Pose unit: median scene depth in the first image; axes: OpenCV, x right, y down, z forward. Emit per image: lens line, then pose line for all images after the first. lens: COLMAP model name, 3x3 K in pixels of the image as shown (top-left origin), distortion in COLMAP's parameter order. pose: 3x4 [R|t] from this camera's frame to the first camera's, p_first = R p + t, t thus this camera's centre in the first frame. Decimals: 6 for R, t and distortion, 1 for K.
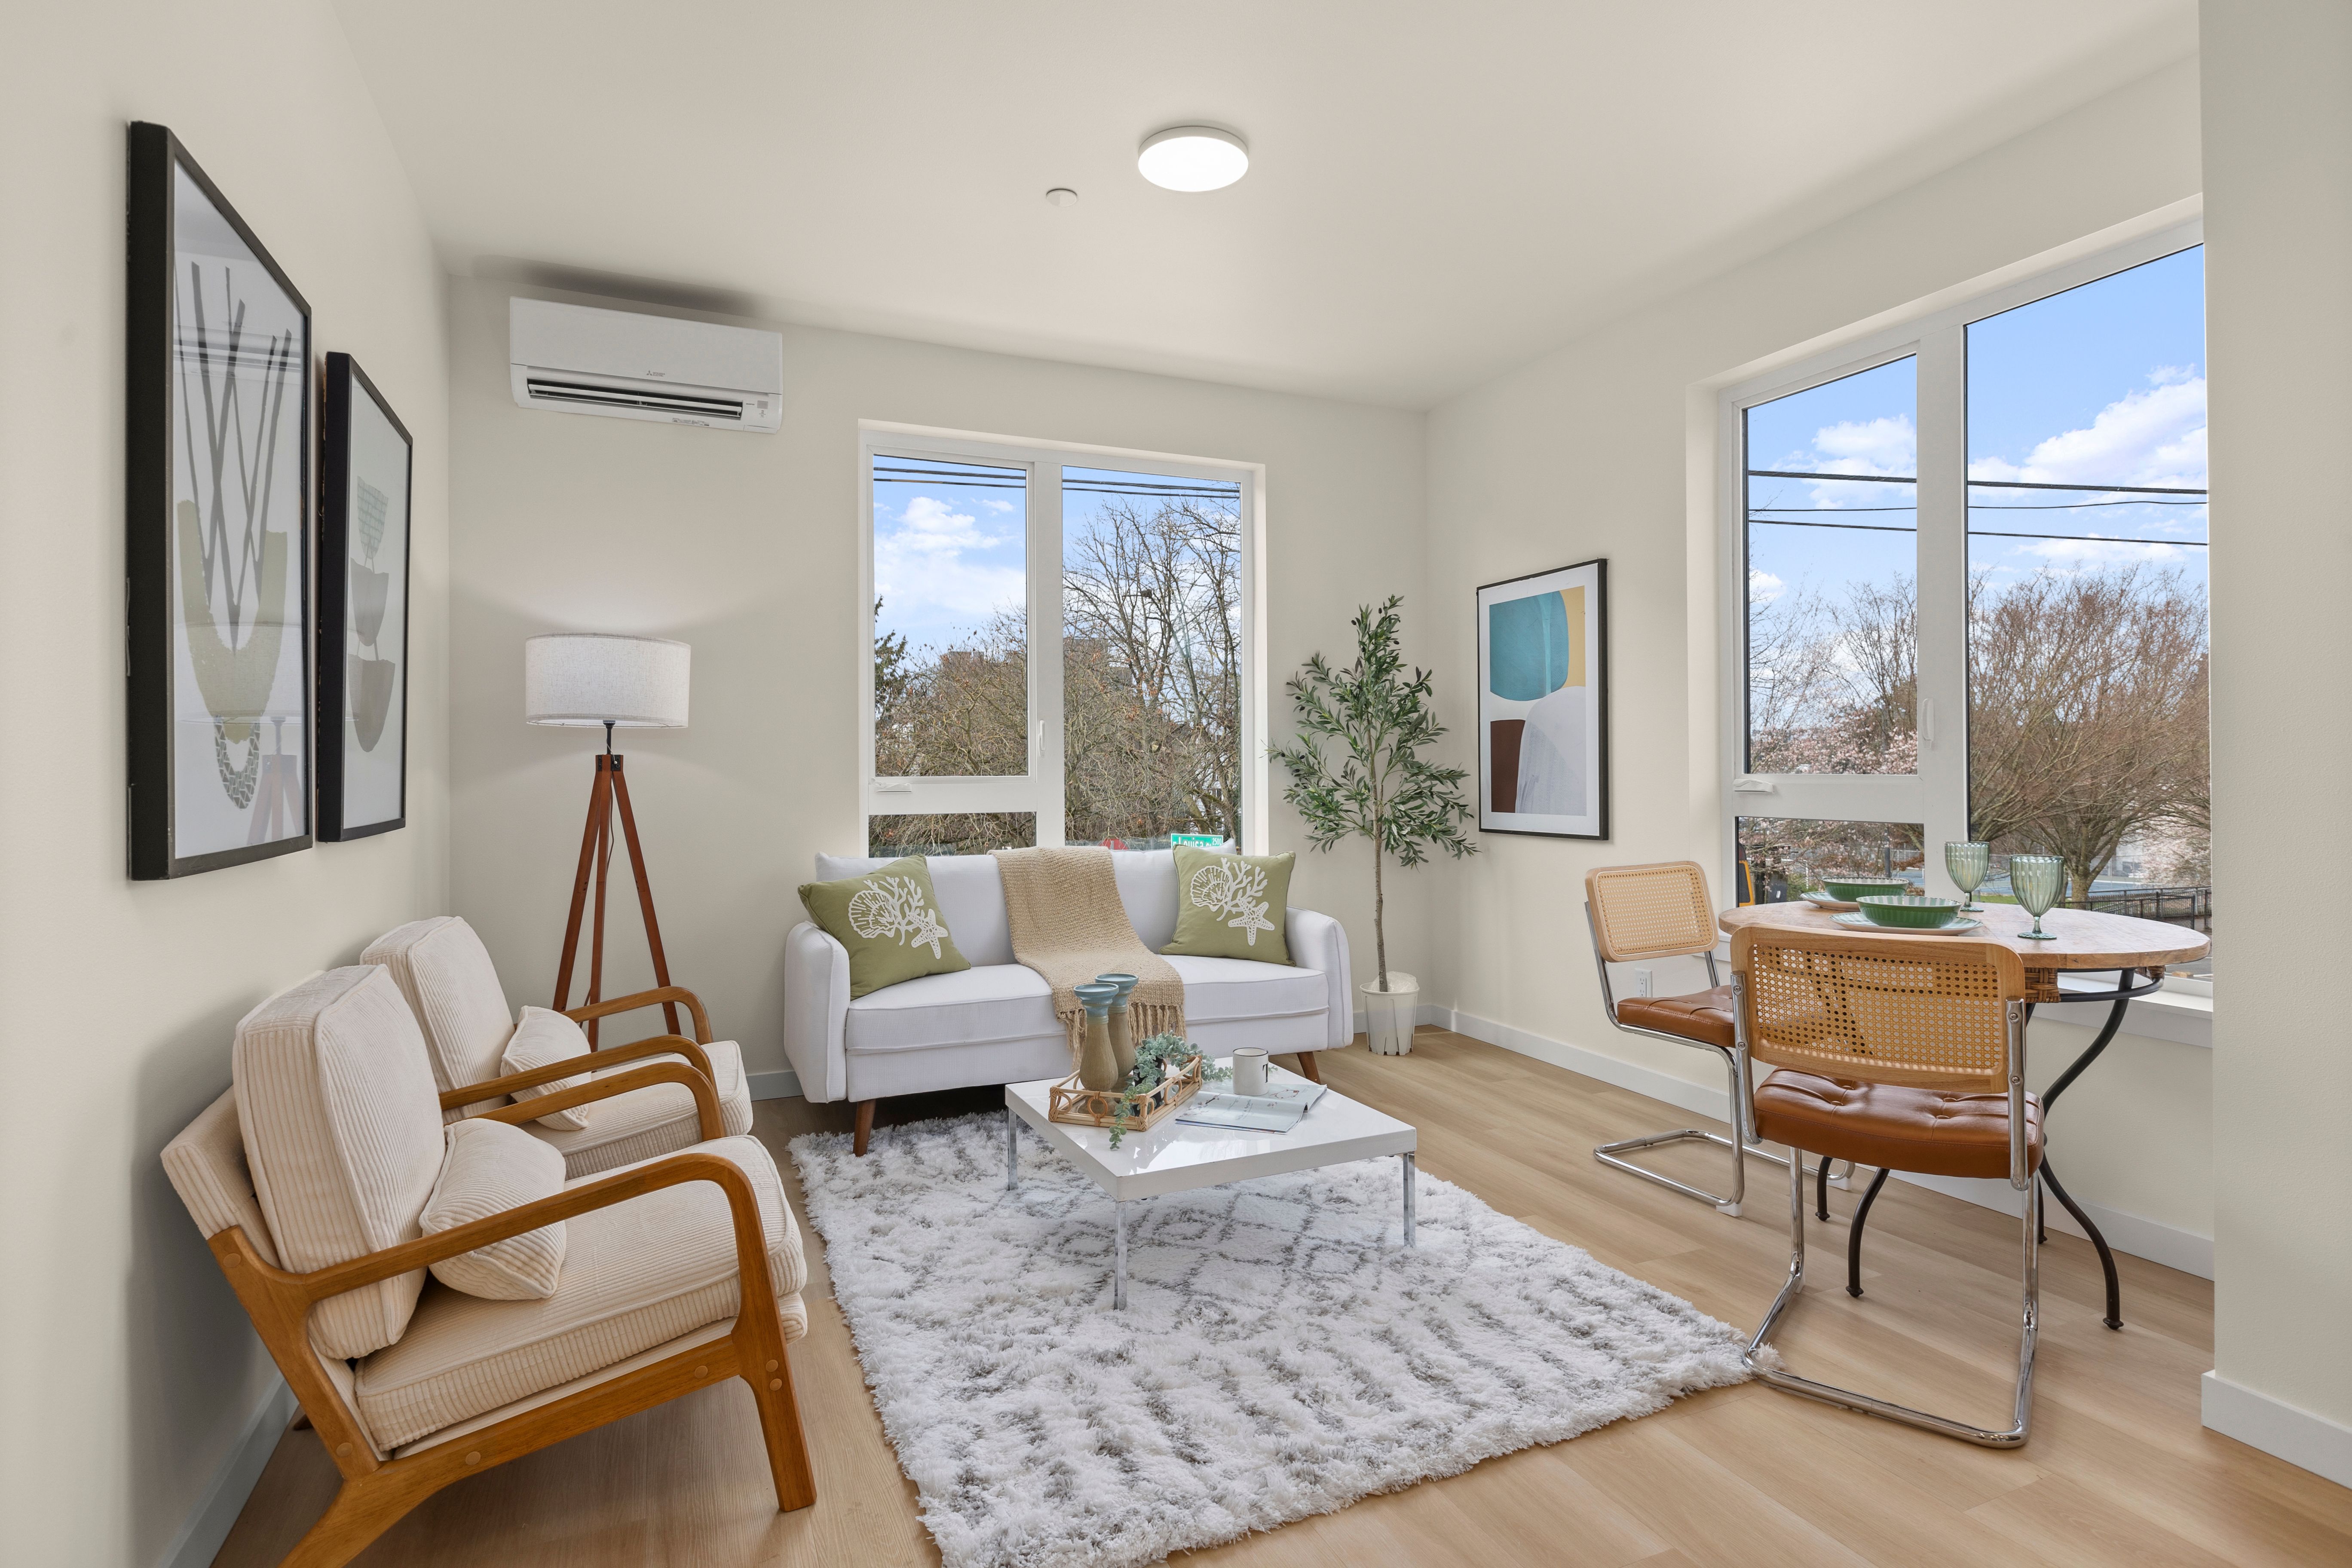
lens RADIAL K [[1202.8, 0, 1167.3], [0, 1202.8, 761.9], [0, 0, 1]] dist [-0.000937, 0.001673]
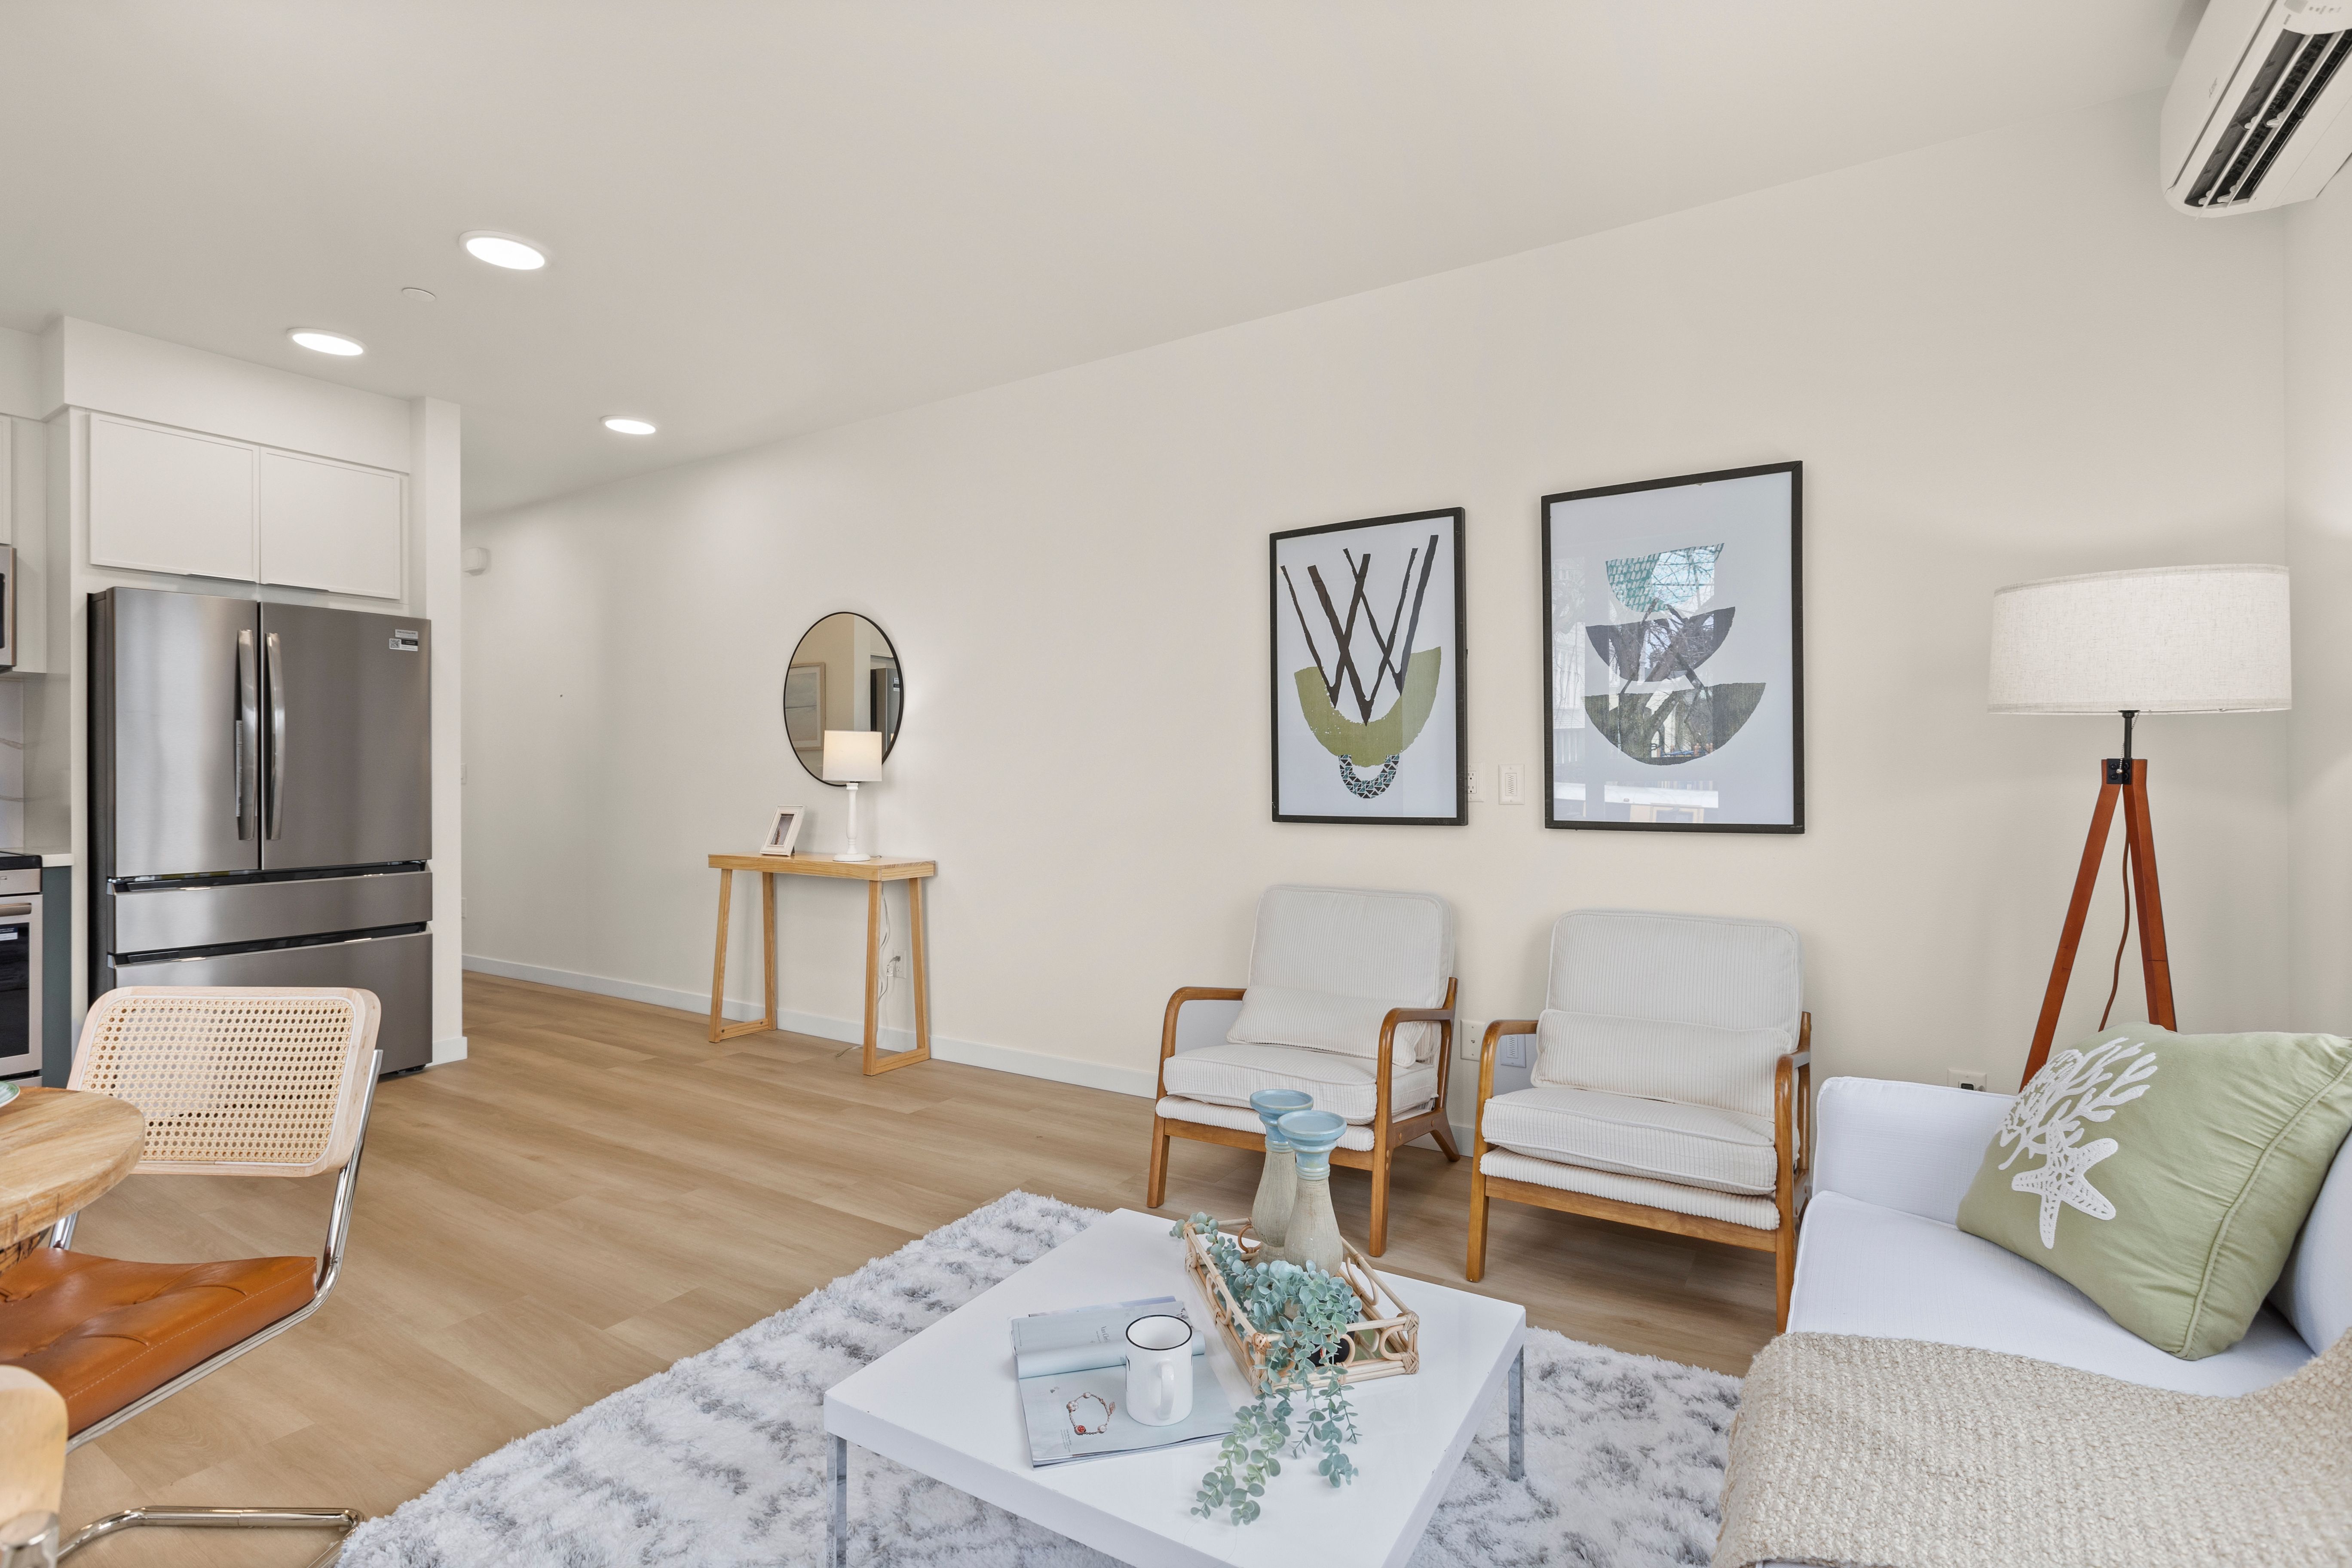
lens RADIAL K [[1080.4, 0, 1180.6], [0, 1080.4, 765.1], [0, 0, 1]] dist [0.002103, -0.000010]
pose [[-0.821481, 0.006625, -0.570197, 0.288969], [0.012316, 0.999905, -0.006125, -0.005654], [0.570102, -0.012054, -0.821485, 1.215392]]
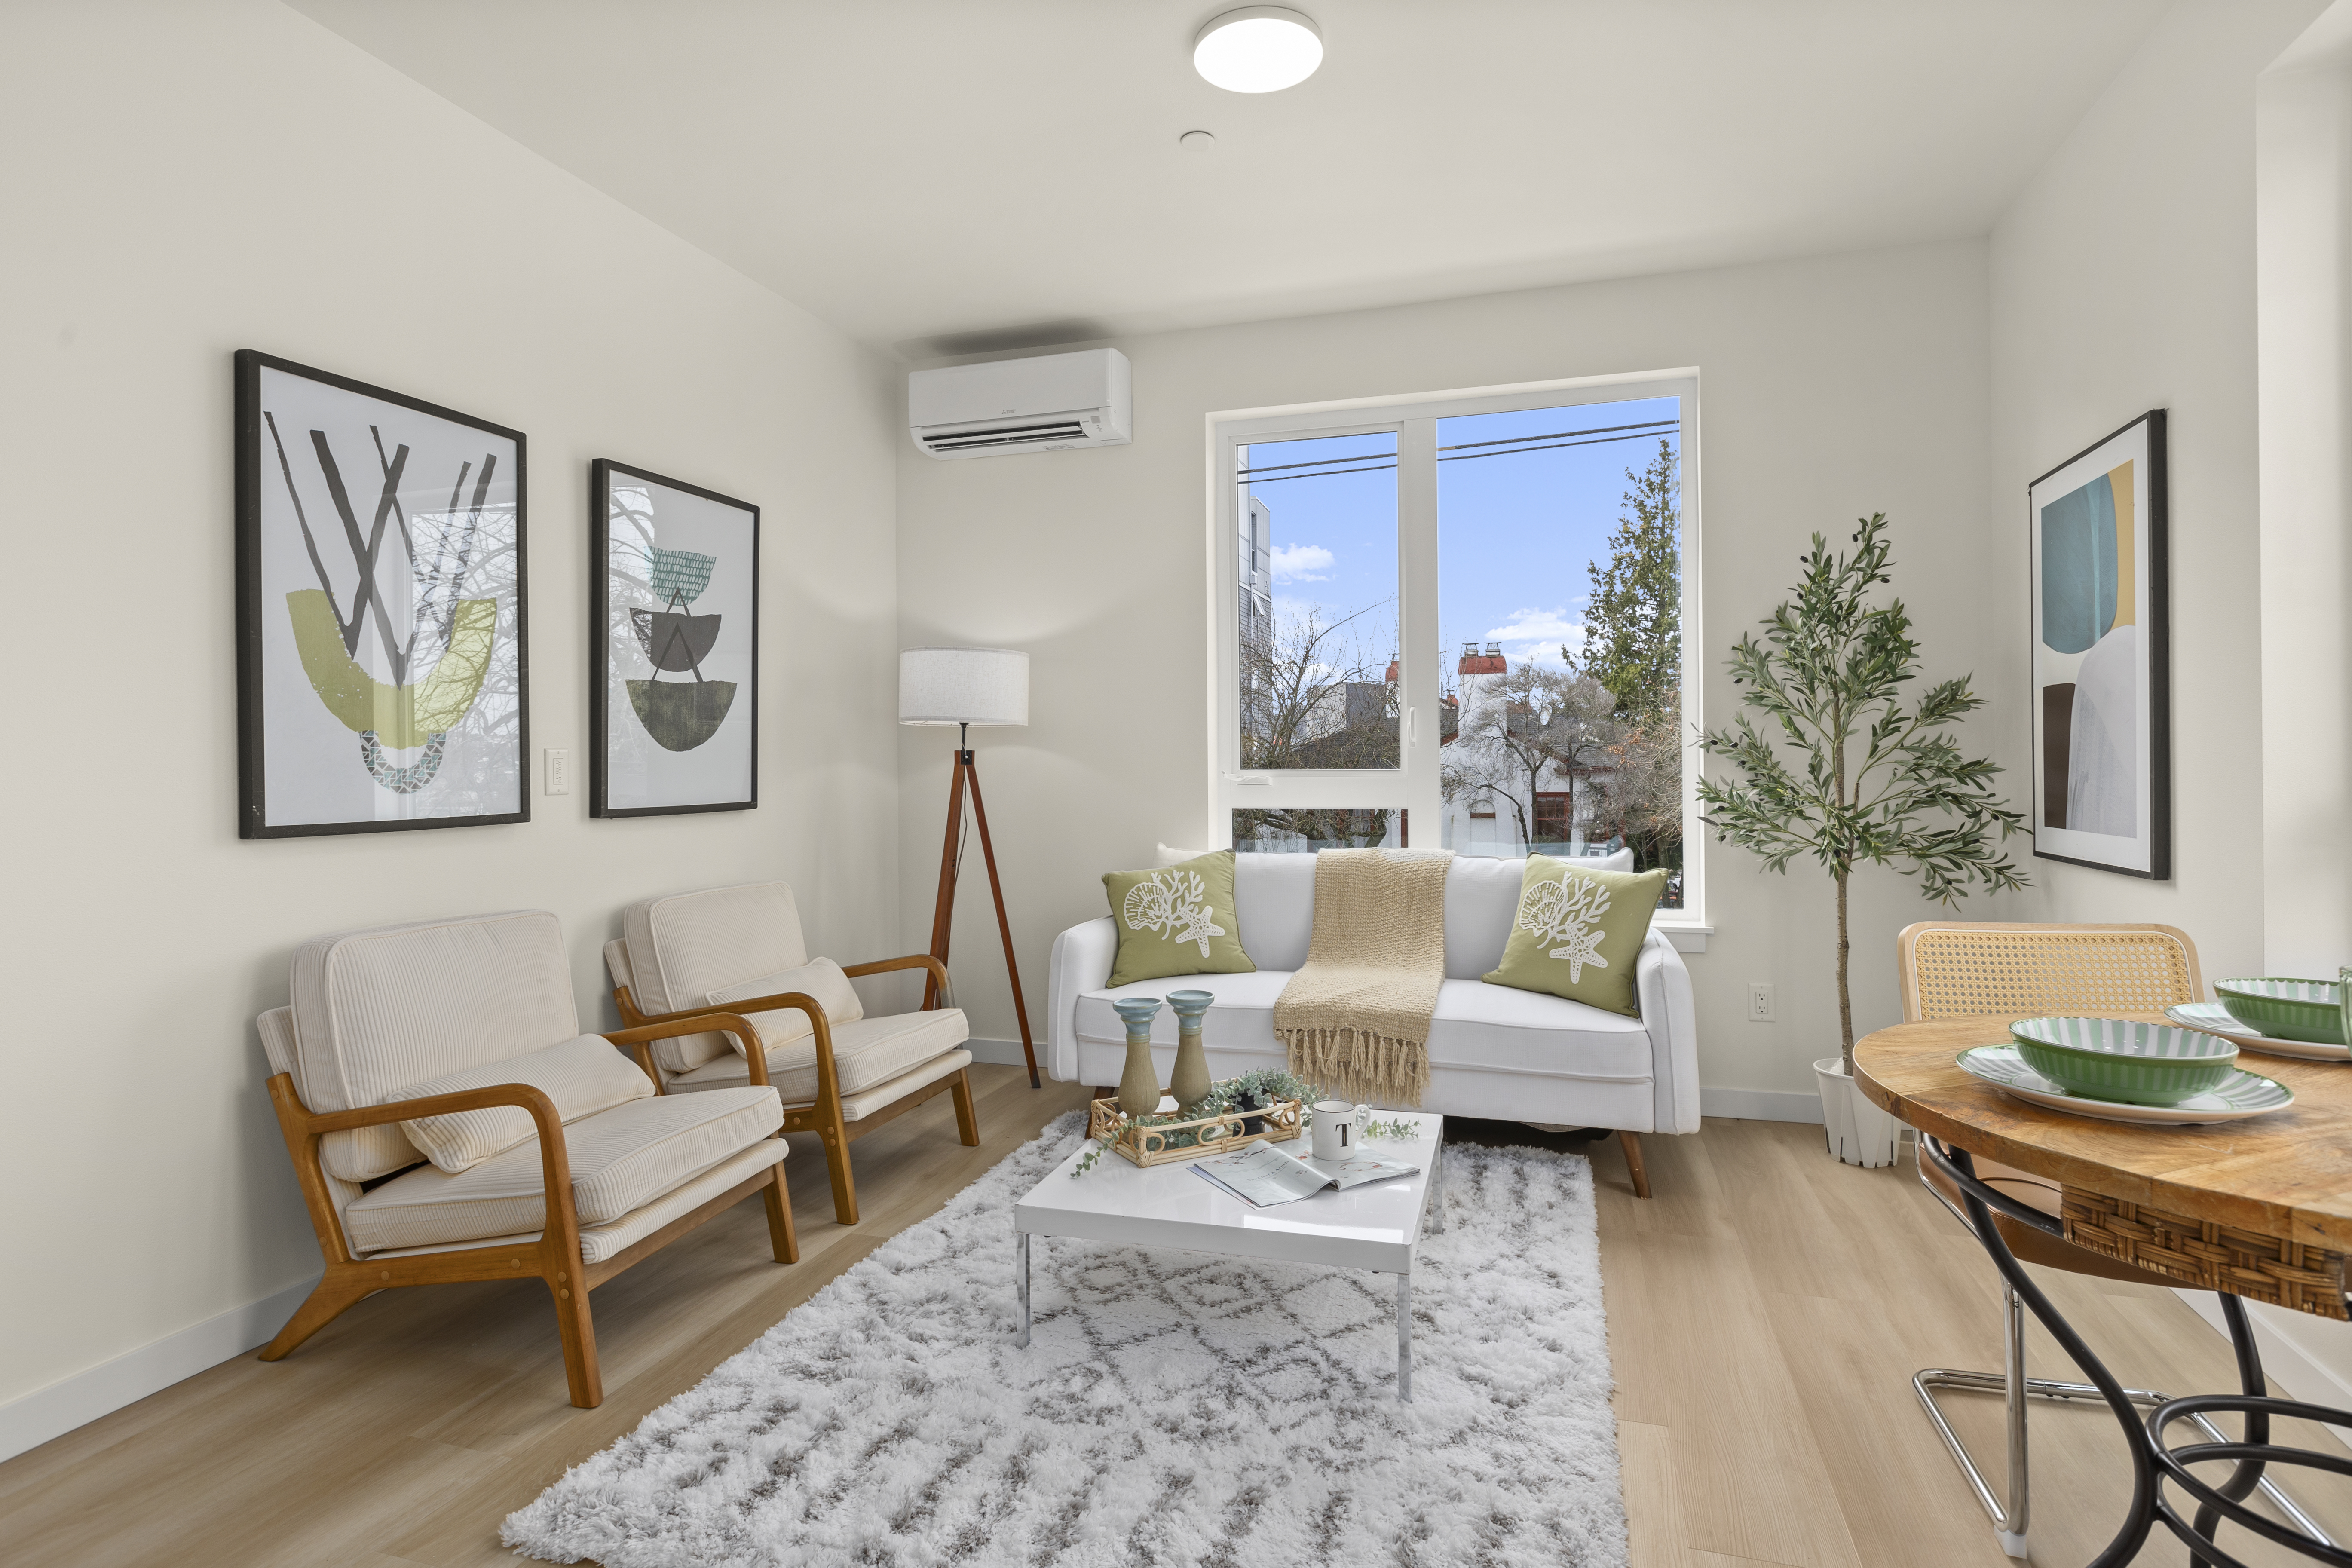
lens RADIAL K [[1202.8, 0, 1167.3], [0, 1202.8, 761.9], [0, 0, 1]] dist [-0.000937, 0.001673]
pose [[0.751181, -0.000328, -0.660096, 0.458030], [0.006805, 0.999951, 0.007246, -0.001852], [0.660061, -0.009935, 0.751146, 0.265856]]
